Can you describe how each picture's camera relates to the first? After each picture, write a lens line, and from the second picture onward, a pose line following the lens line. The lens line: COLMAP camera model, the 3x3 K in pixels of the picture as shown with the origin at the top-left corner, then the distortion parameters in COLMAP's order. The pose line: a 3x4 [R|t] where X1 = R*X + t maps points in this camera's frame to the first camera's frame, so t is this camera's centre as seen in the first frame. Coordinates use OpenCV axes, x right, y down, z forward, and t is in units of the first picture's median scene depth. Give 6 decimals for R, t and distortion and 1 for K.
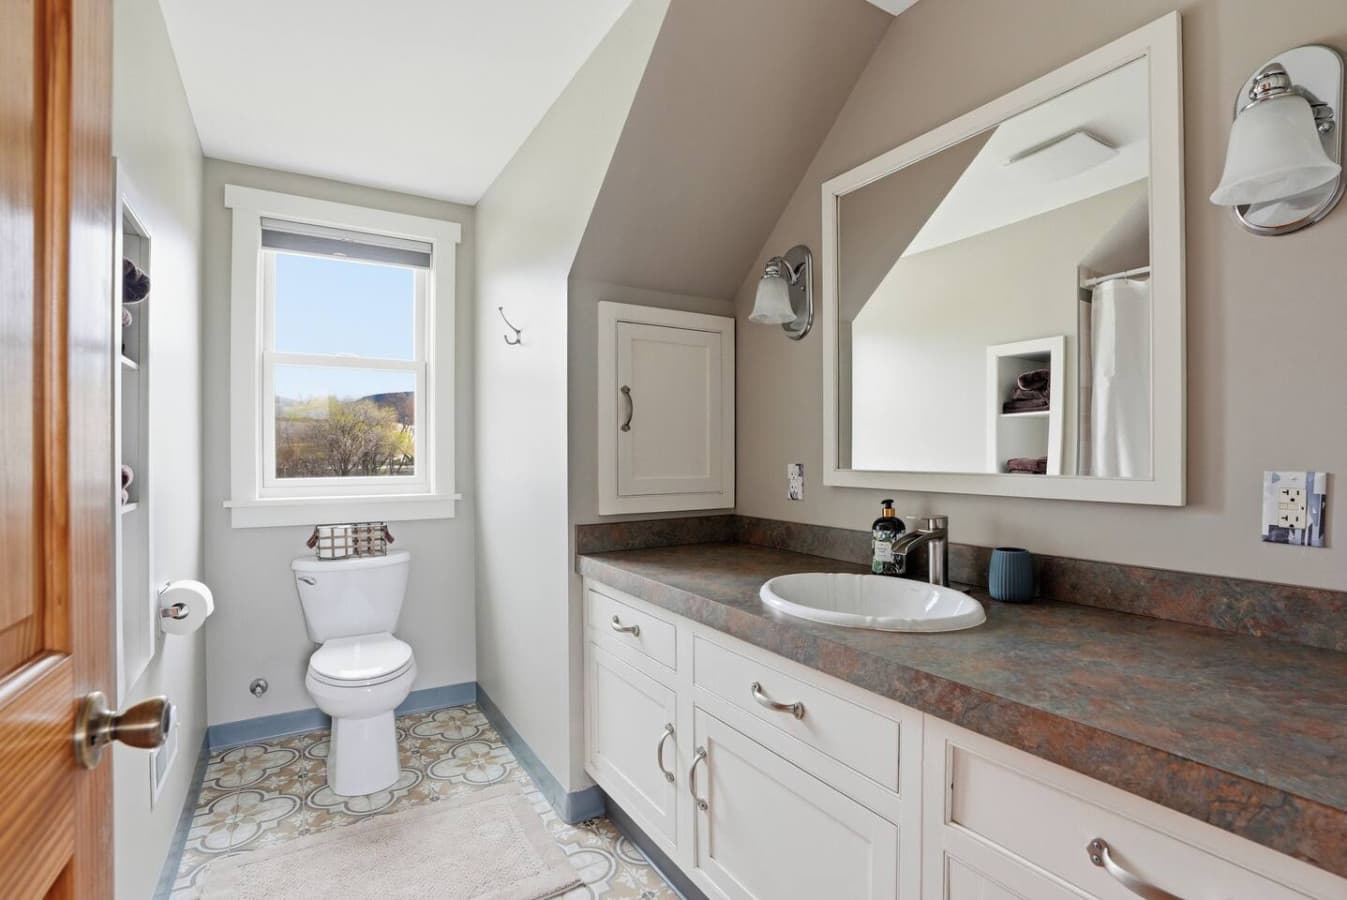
lens RADIAL K [[645.6, 0, 663.5], [0, 645.6, 450.5], [0, 0, 1]] dist [-0.067286, 0.031306]
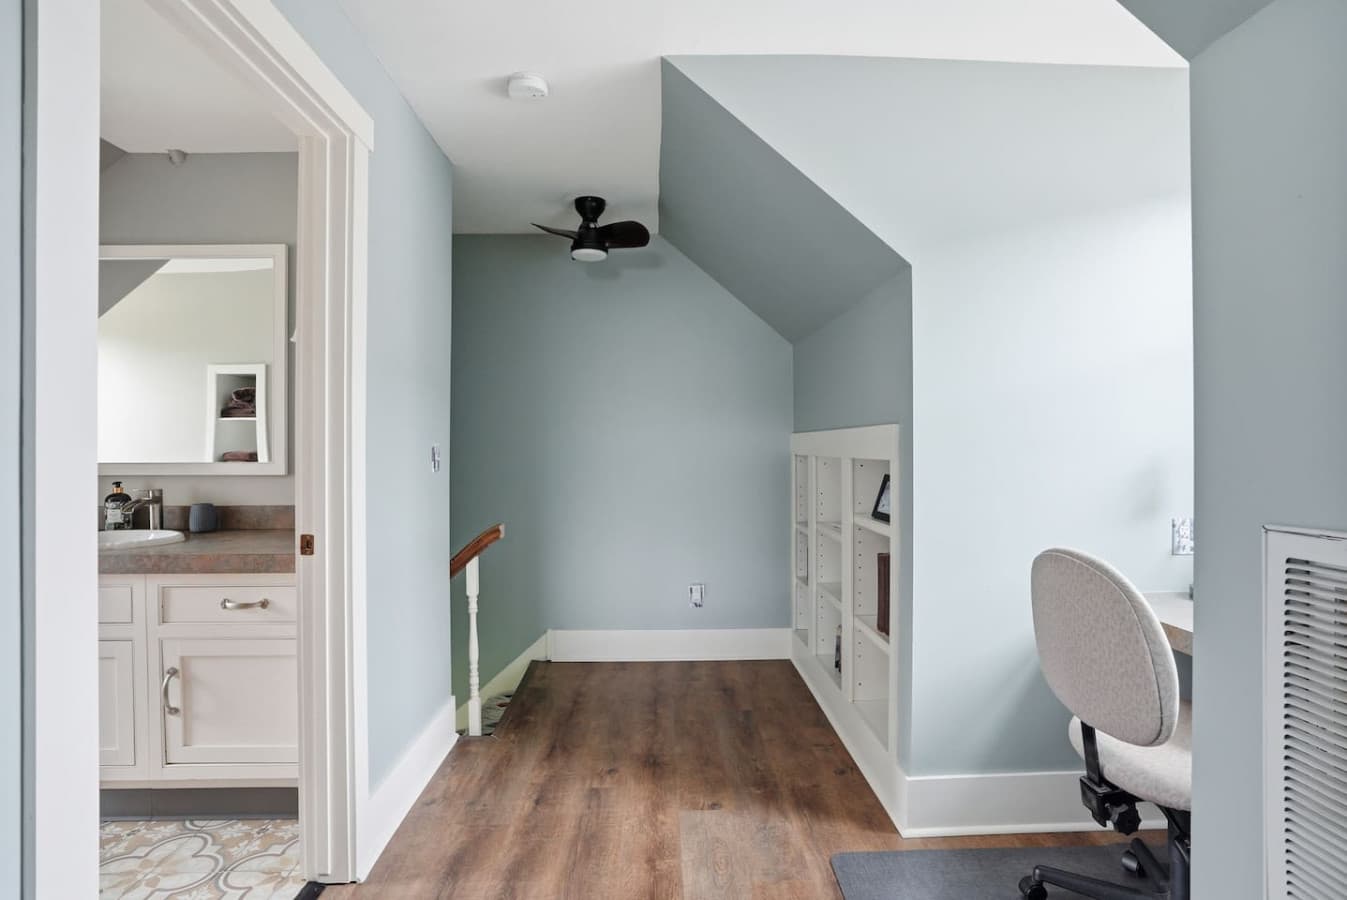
lens RADIAL K [[645.6, 0, 663.5], [0, 645.6, 450.5], [0, 0, 1]] dist [-0.067286, 0.031306]
pose [[0.478479, -0.008909, 0.878054, -0.381239], [-0.000739, 0.999944, 0.010549, -0.016126], [-0.878099, -0.005697, 0.478446, -0.979537]]
